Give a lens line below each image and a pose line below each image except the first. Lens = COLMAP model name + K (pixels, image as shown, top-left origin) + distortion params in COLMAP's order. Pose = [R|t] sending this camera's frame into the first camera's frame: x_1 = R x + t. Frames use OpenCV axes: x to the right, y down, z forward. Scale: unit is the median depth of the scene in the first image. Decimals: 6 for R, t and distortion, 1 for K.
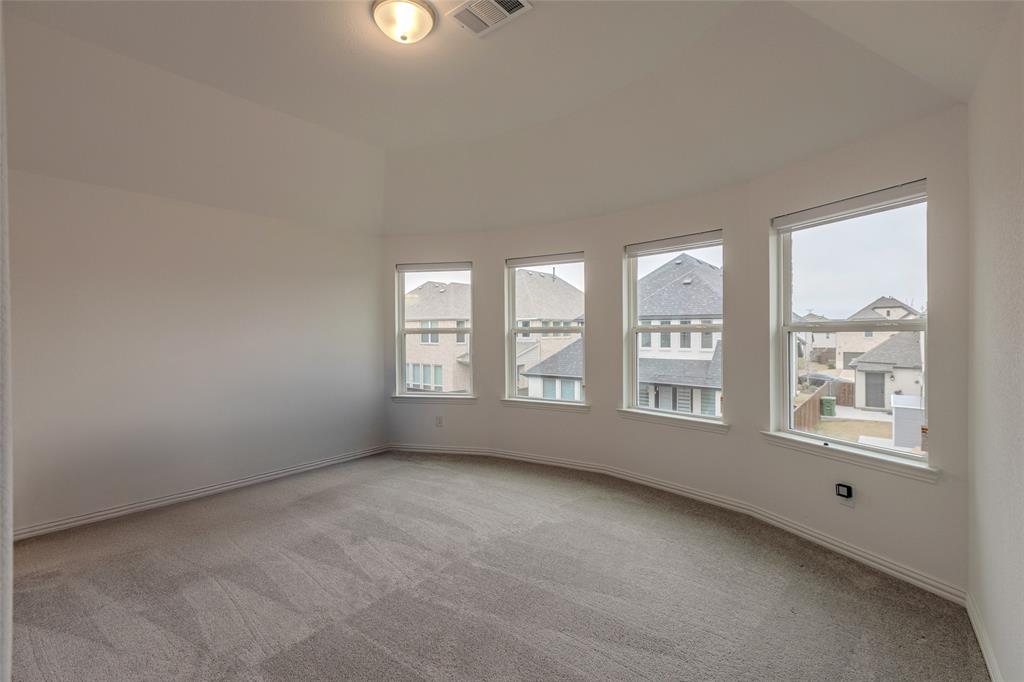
lens RADIAL K [[455.2, 0, 511.1], [0, 455.2, 331.5], [0, 0, 1]] dist [0.000406, 0.000161]
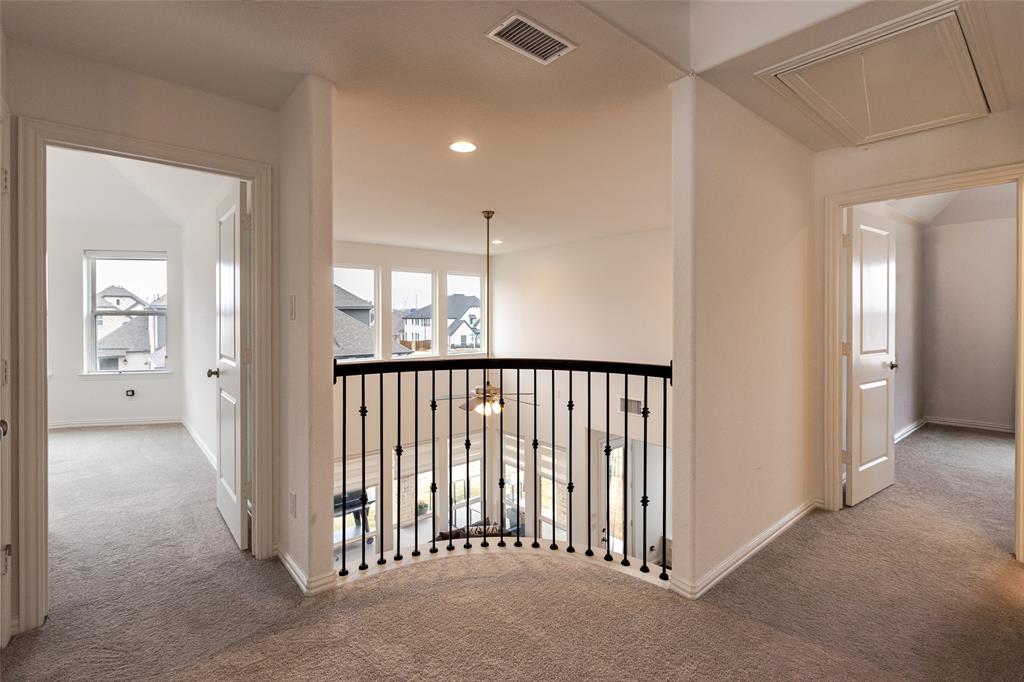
lens RADIAL K [[486.7, 0, 516.7], [0, 486.7, 330.3], [0, 0, 1]] dist [0.000215, -0.000048]
pose [[0.184277, -0.013533, 0.982781, -0.139880], [-0.005867, 0.999872, 0.014869, 0.003038], [-0.982857, -0.008506, 0.184174, -0.141573]]
